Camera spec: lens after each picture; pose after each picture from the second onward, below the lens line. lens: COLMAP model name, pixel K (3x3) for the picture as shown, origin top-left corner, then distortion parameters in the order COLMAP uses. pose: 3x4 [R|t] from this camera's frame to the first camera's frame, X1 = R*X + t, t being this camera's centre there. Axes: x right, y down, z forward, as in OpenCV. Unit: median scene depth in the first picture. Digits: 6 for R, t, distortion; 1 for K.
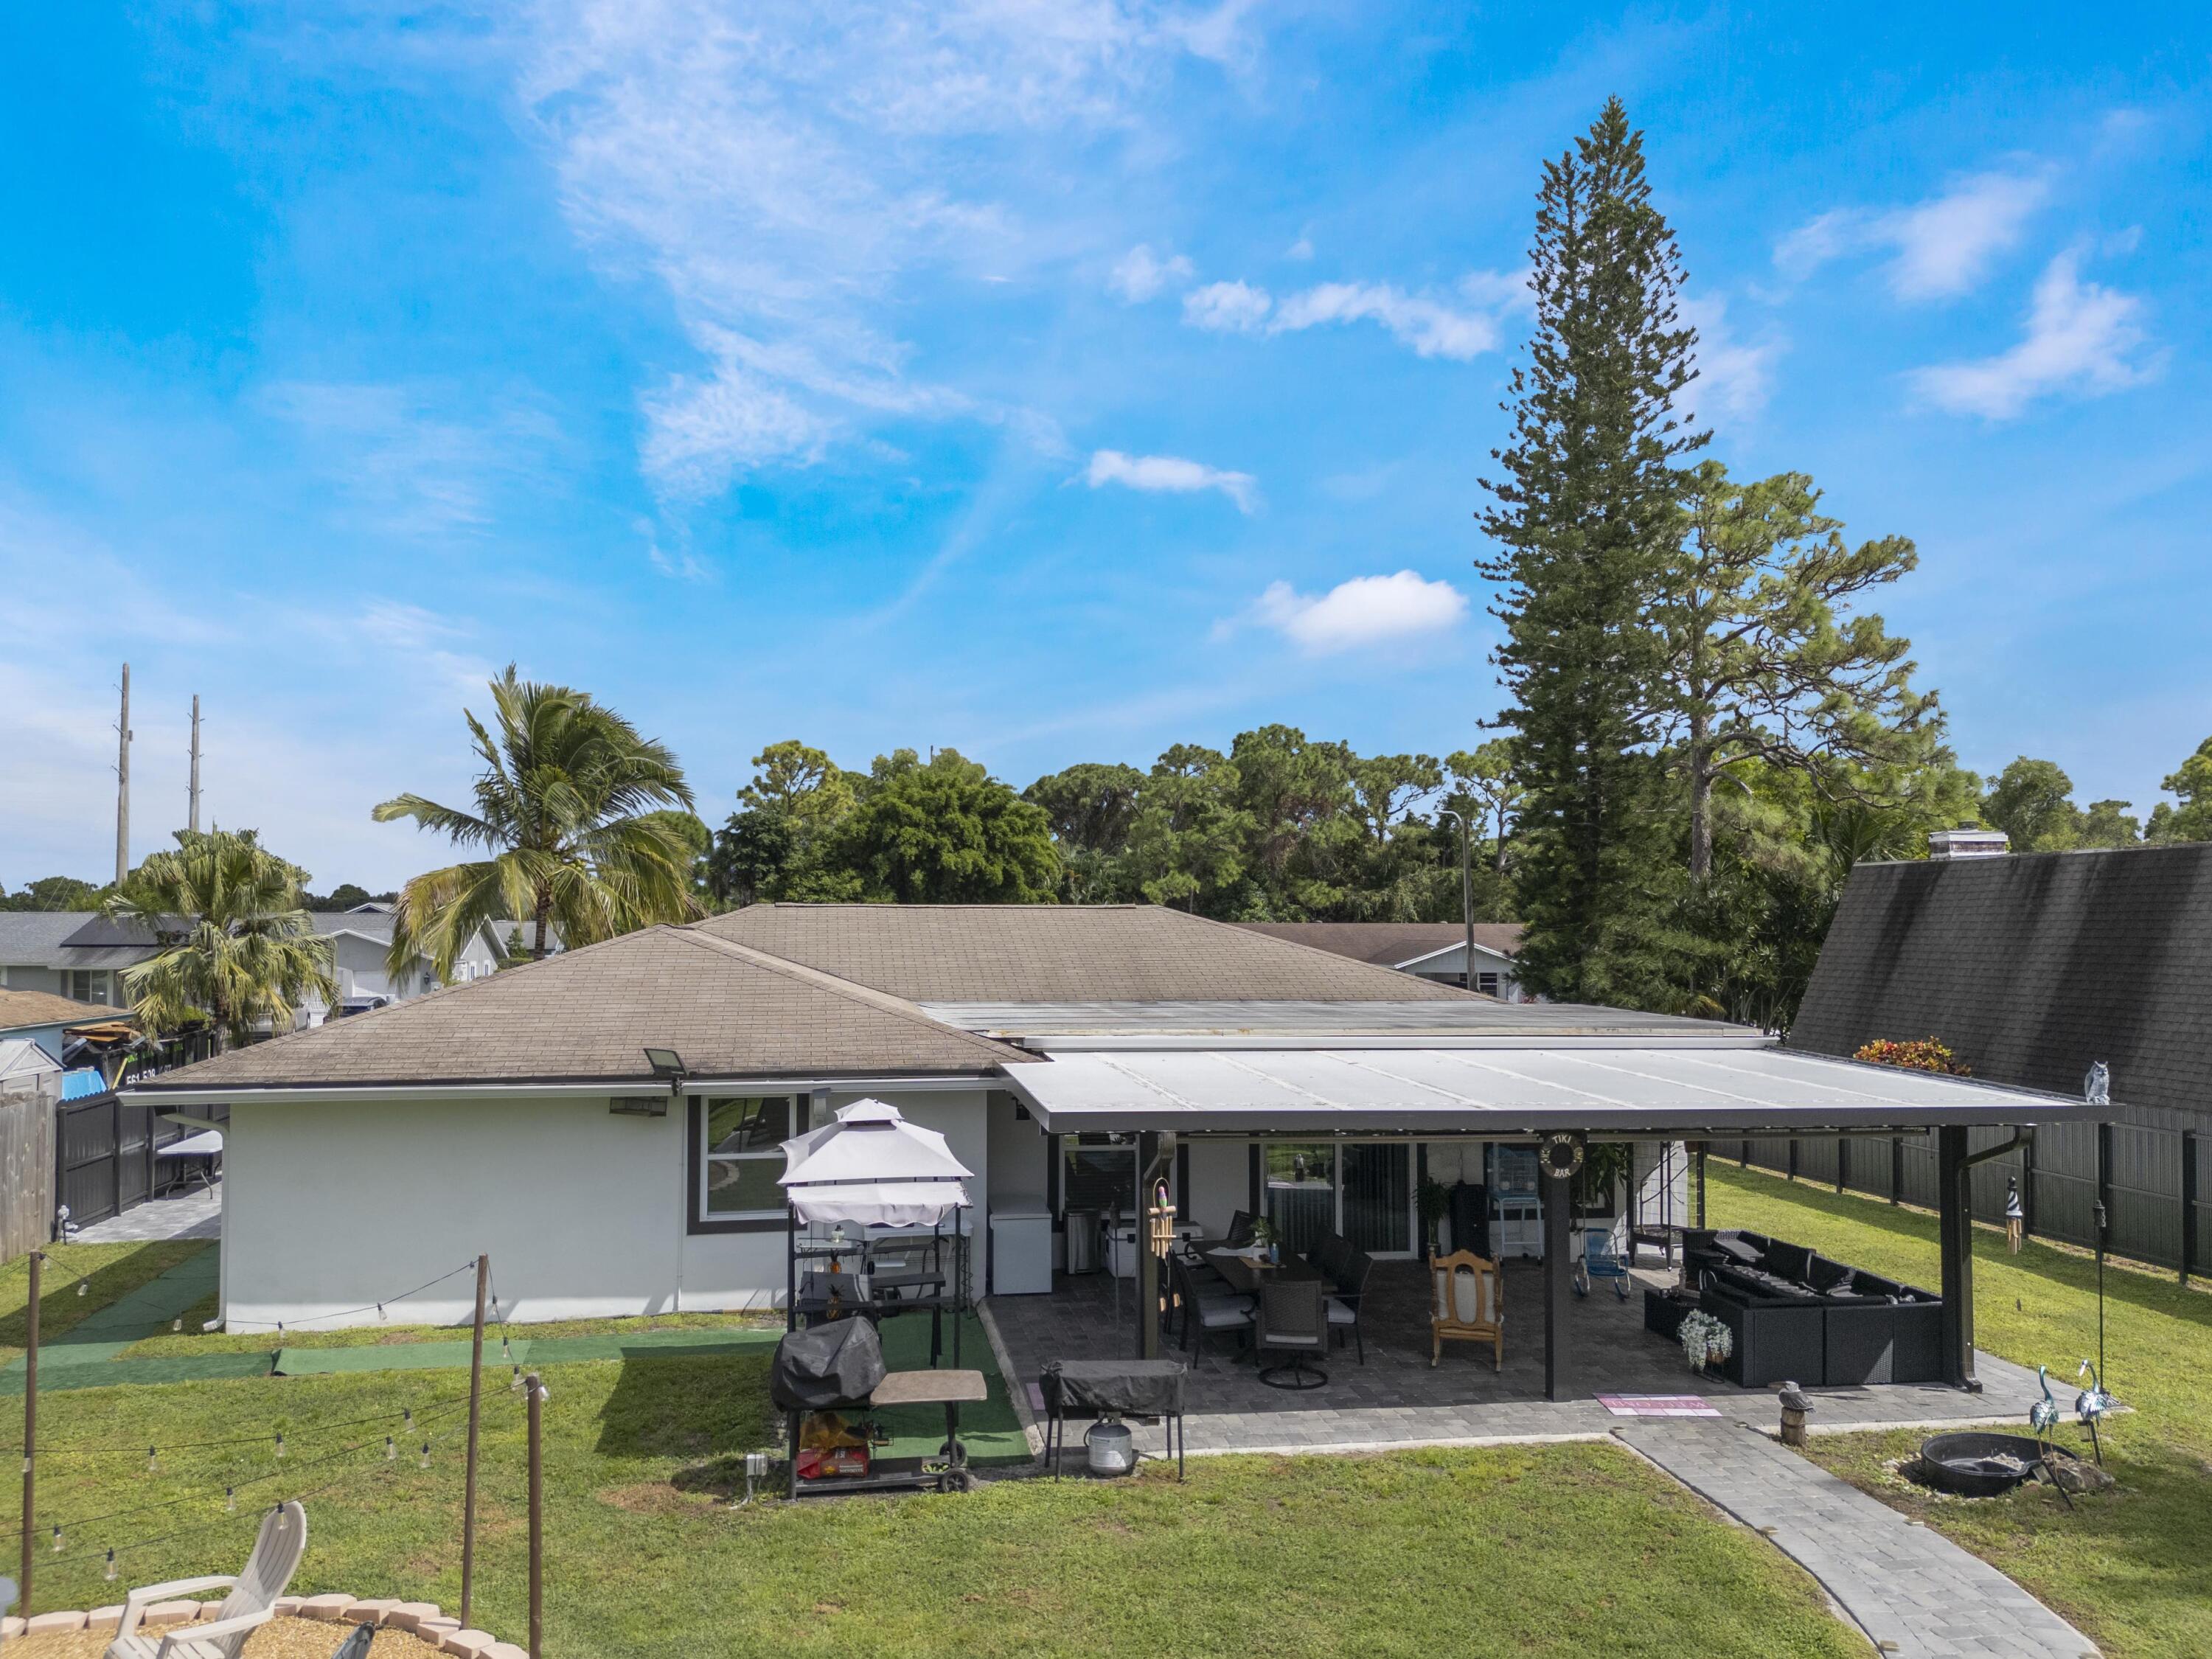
lens RADIAL K [[1672.3, 0, 1117.6], [0, 1672.3, 843.2], [0, 0, 1]] dist [0.025766, -0.008549]
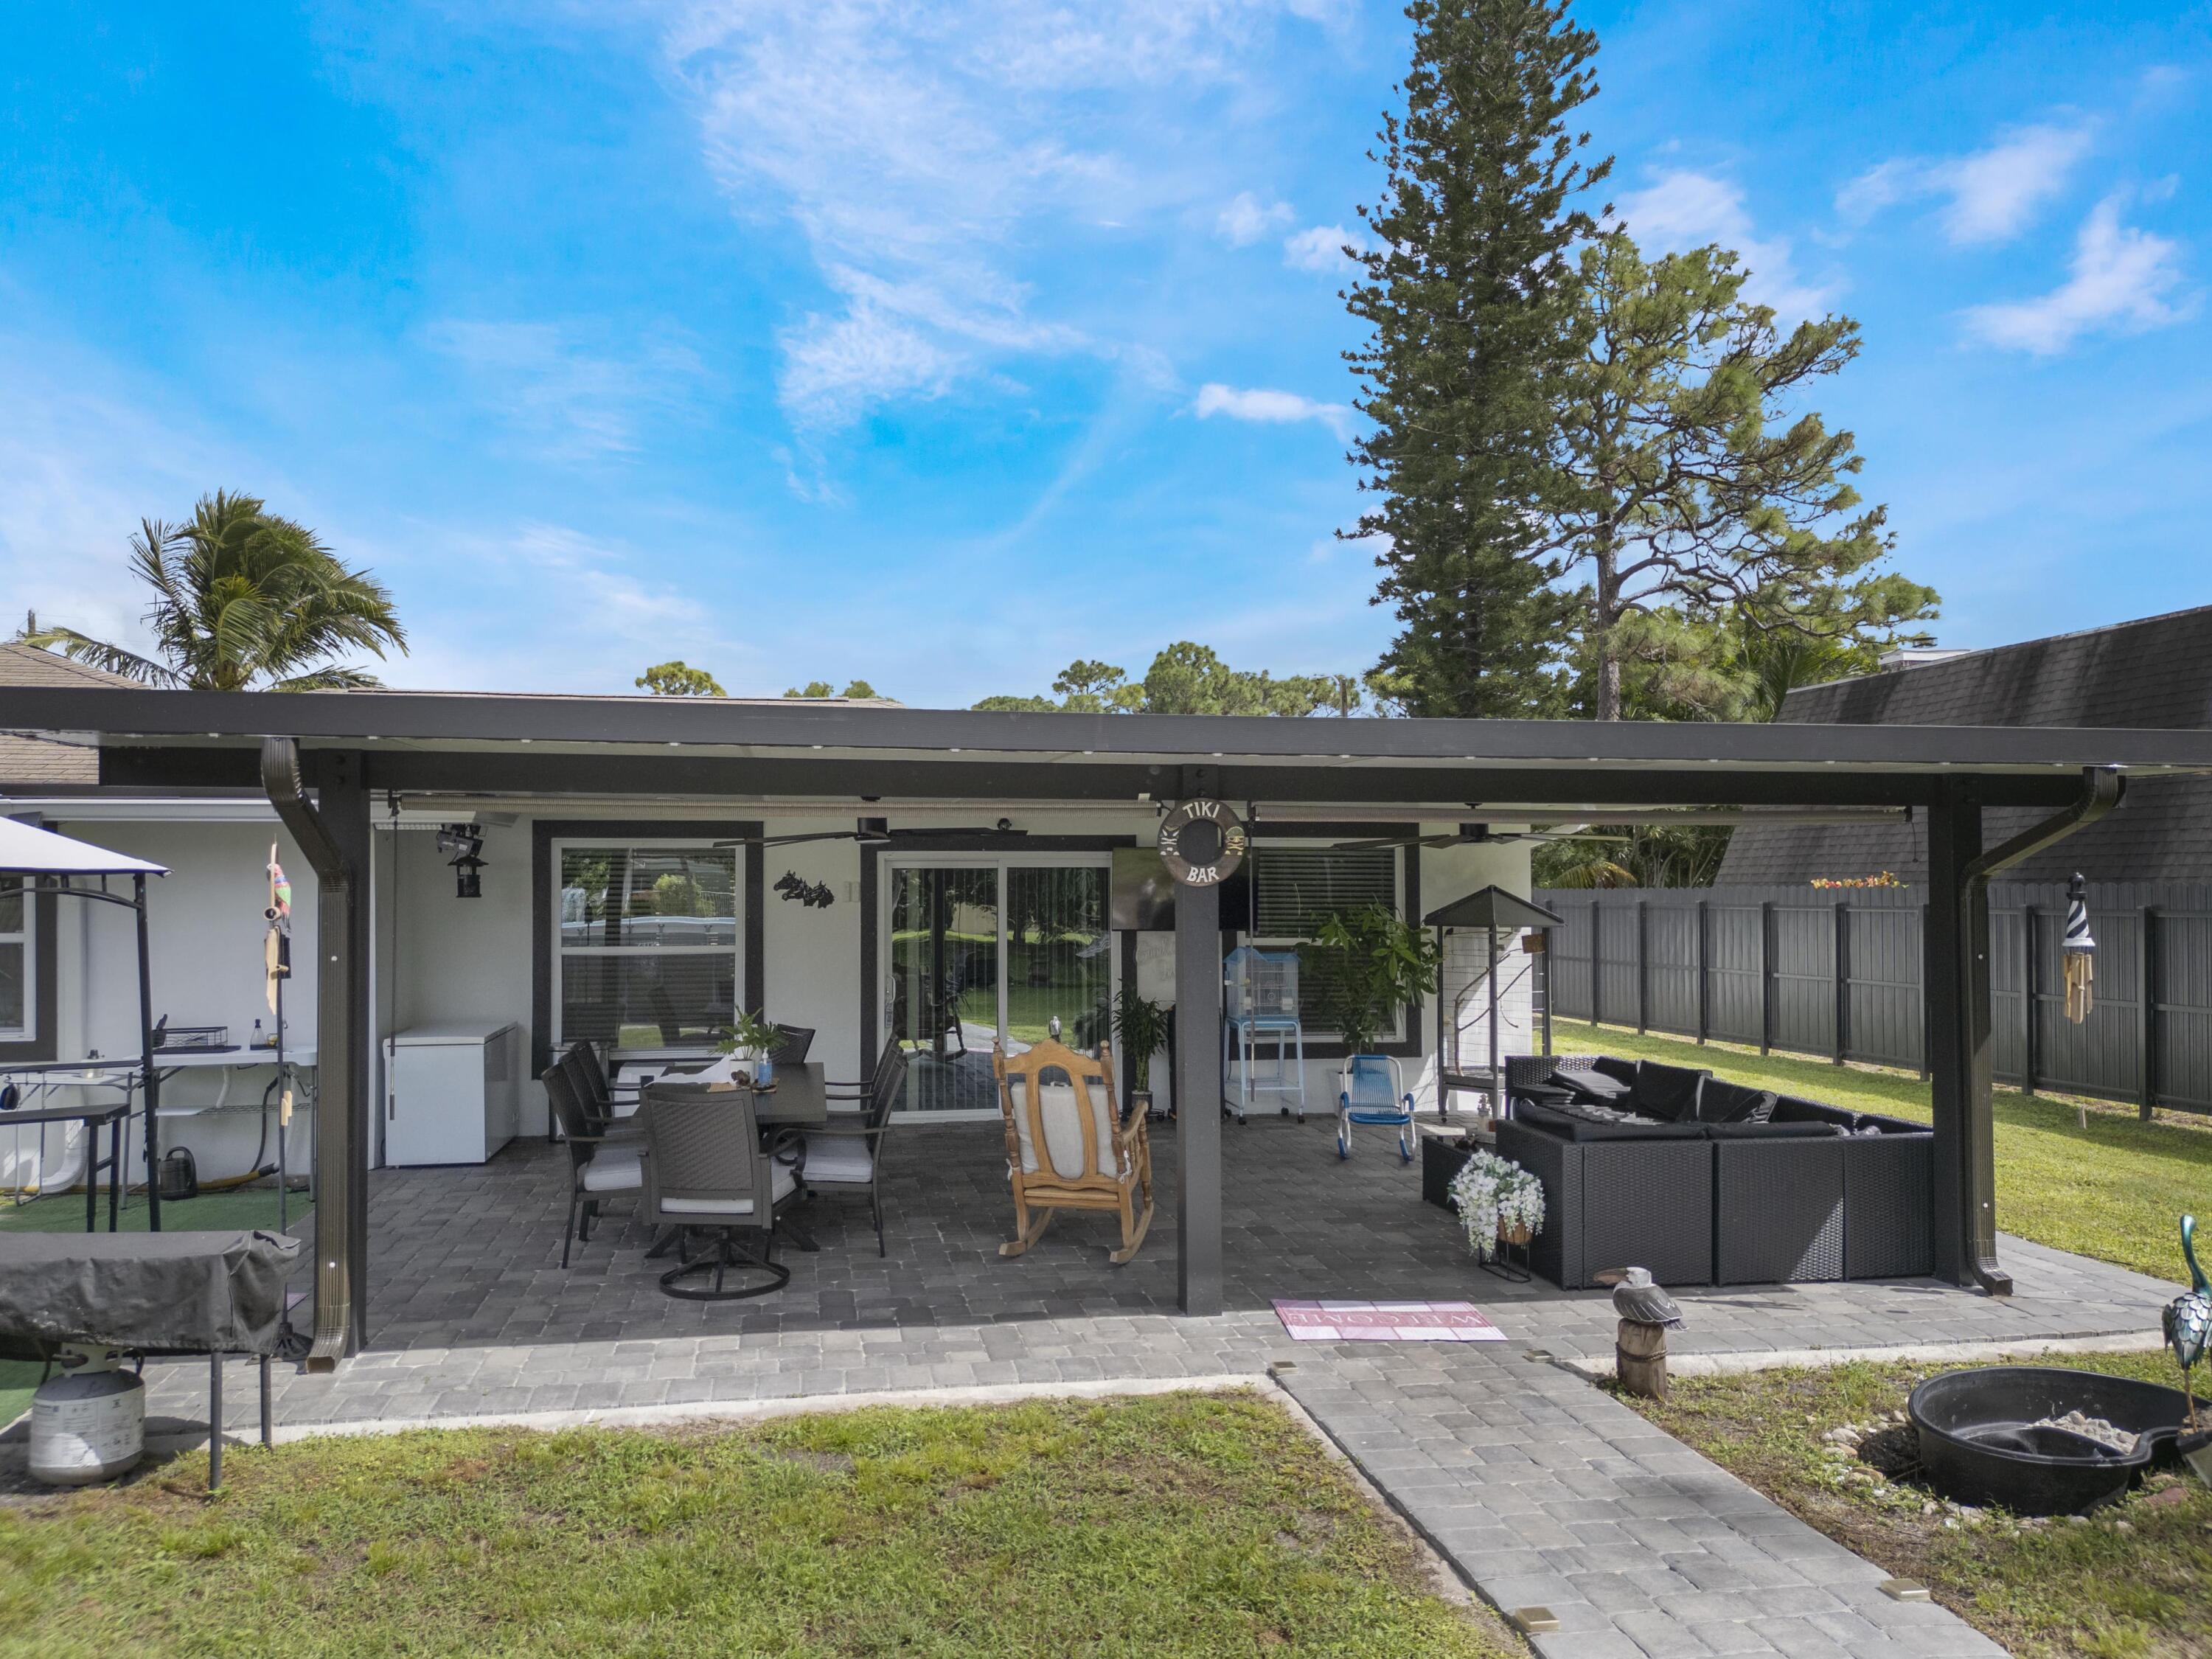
lens RADIAL K [[1573.5, 0, 1093.4], [0, 1573.5, 846.4], [0, 0, 1]] dist [0.050958, -0.035769]
pose [[0.999960, -0.008451, -0.002830, 0.197072], [0.008484, 0.999892, 0.011975, 0.153526], [0.002728, -0.011999, 0.999924, 0.434253]]
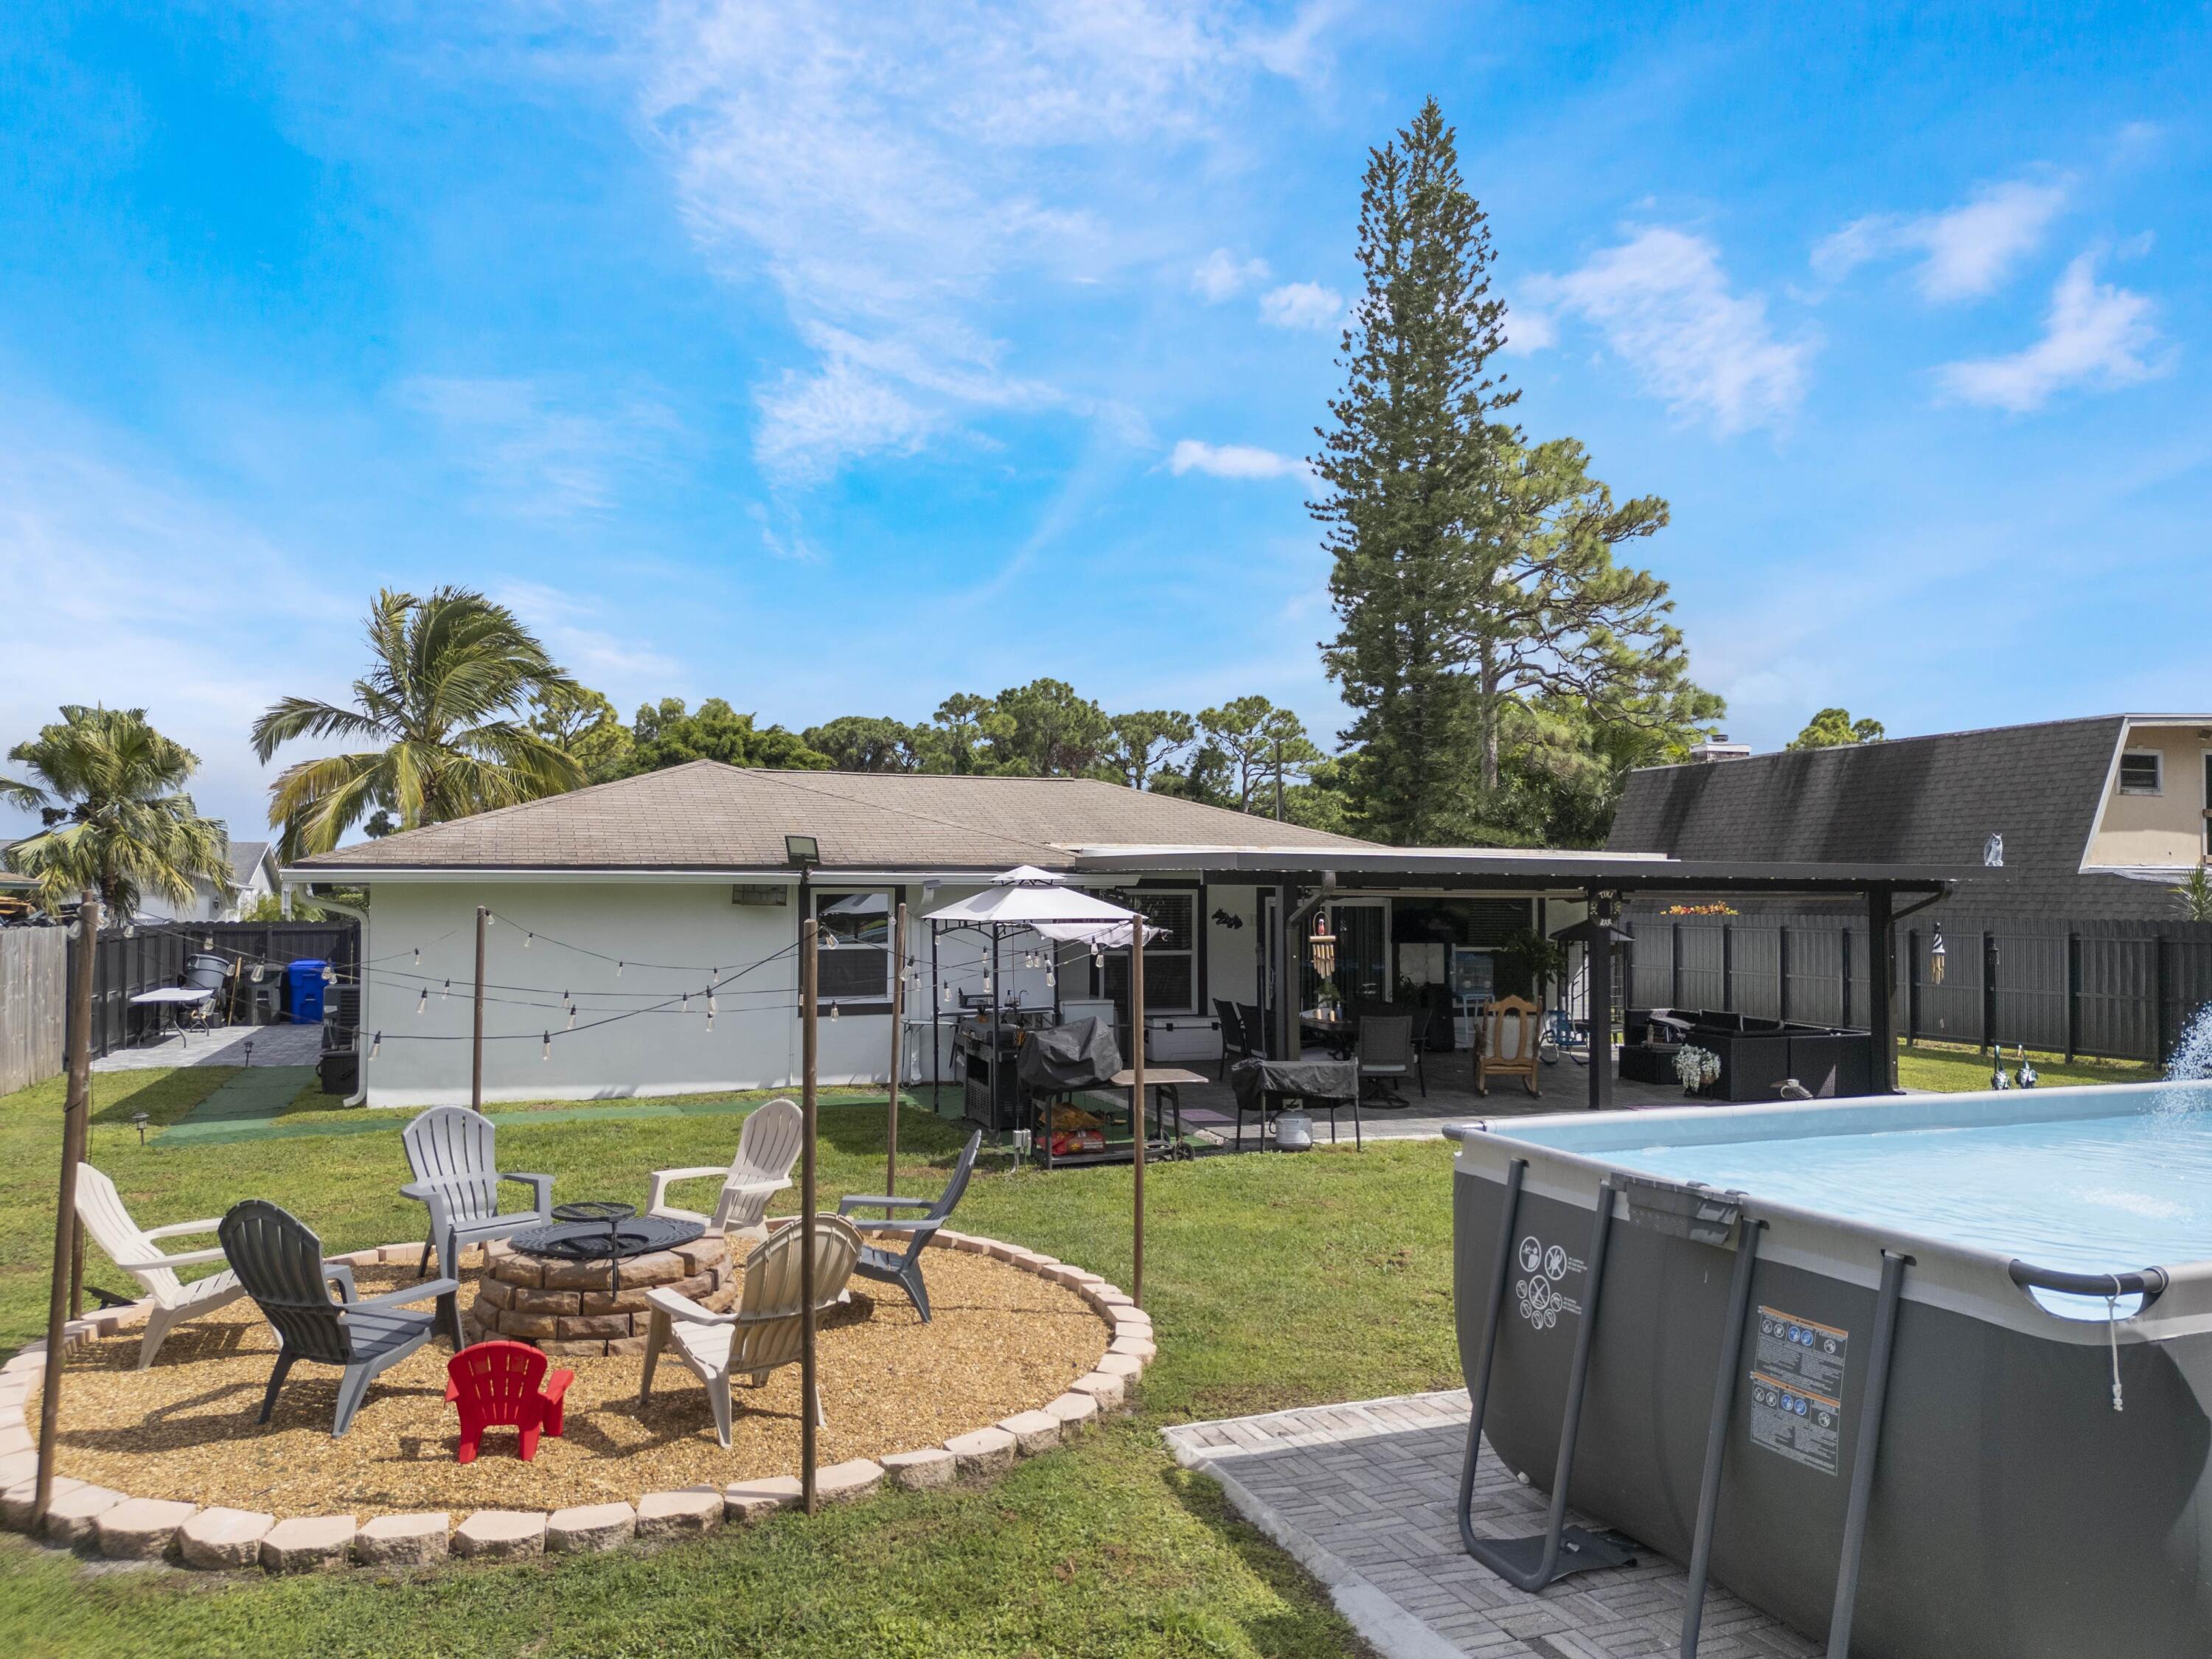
lens RADIAL K [[1597.1, 0, 1106.0], [0, 1597.1, 829.5], [0, 0, 1]] dist [0.049818, -0.049992]
pose [[0.982624, 0.005857, 0.185515, -0.254741], [-0.006006, 0.999982, 0.000240, 0.111632], [-0.185511, -0.001350, 0.982641, -0.057273]]
